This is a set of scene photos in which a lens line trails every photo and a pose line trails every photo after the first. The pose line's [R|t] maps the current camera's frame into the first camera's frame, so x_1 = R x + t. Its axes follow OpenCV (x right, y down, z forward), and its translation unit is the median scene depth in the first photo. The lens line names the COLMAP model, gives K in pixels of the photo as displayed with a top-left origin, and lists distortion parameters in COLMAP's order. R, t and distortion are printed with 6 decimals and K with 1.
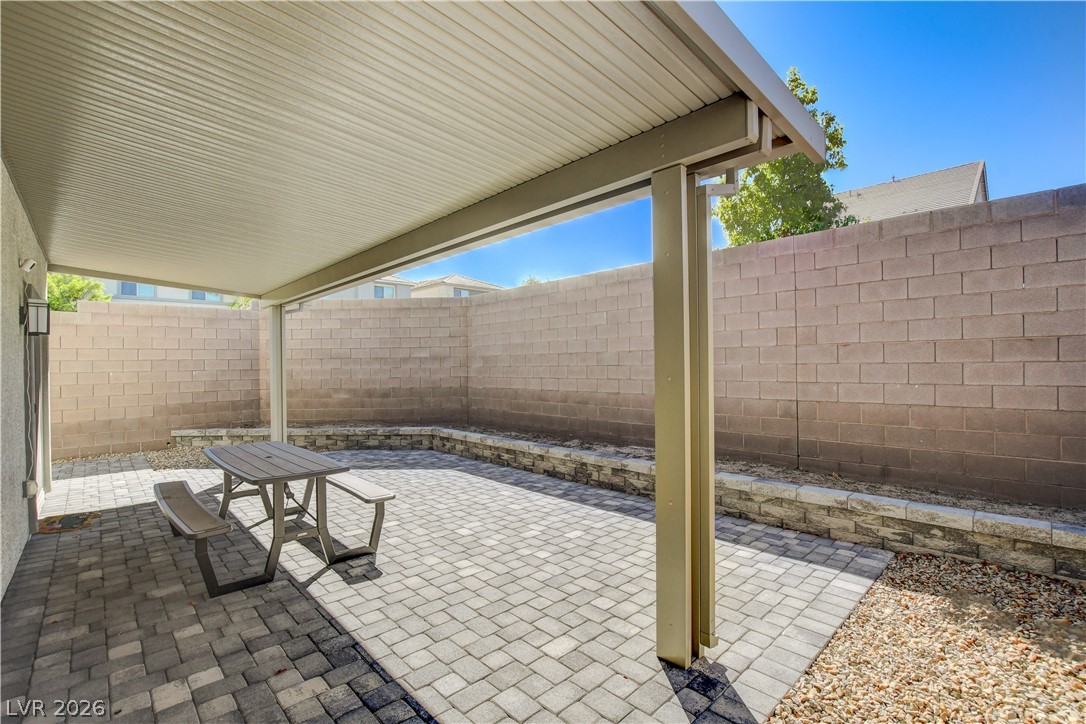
lens RADIAL K [[479.3, 0, 534.5], [0, 479.3, 368.3], [0, 0, 1]] dist [-0.034487, 0.004799]
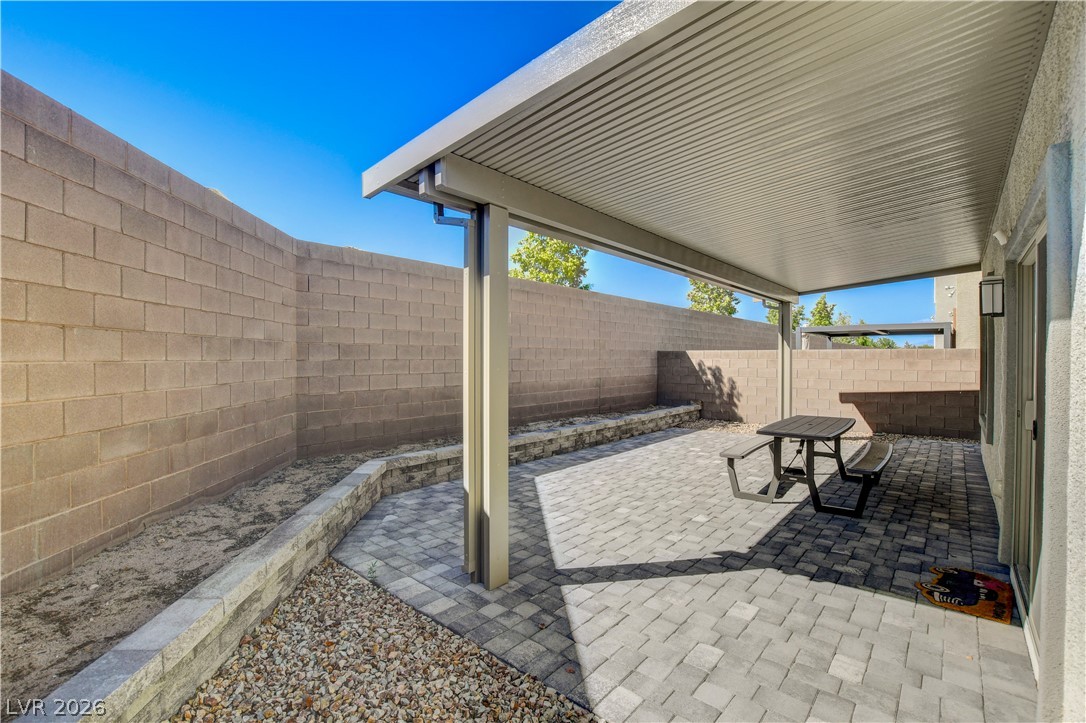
lens RADIAL K [[479.3, 0, 534.2], [0, 479.3, 358.4], [0, 0, 1]] dist [-0.034487, 0.004799]
pose [[-0.081489, 0.010700, 0.996617, -1.053213], [0.006686, 0.999926, -0.010188, 0.004064], [-0.996652, 0.005833, -0.081555, 1.084022]]
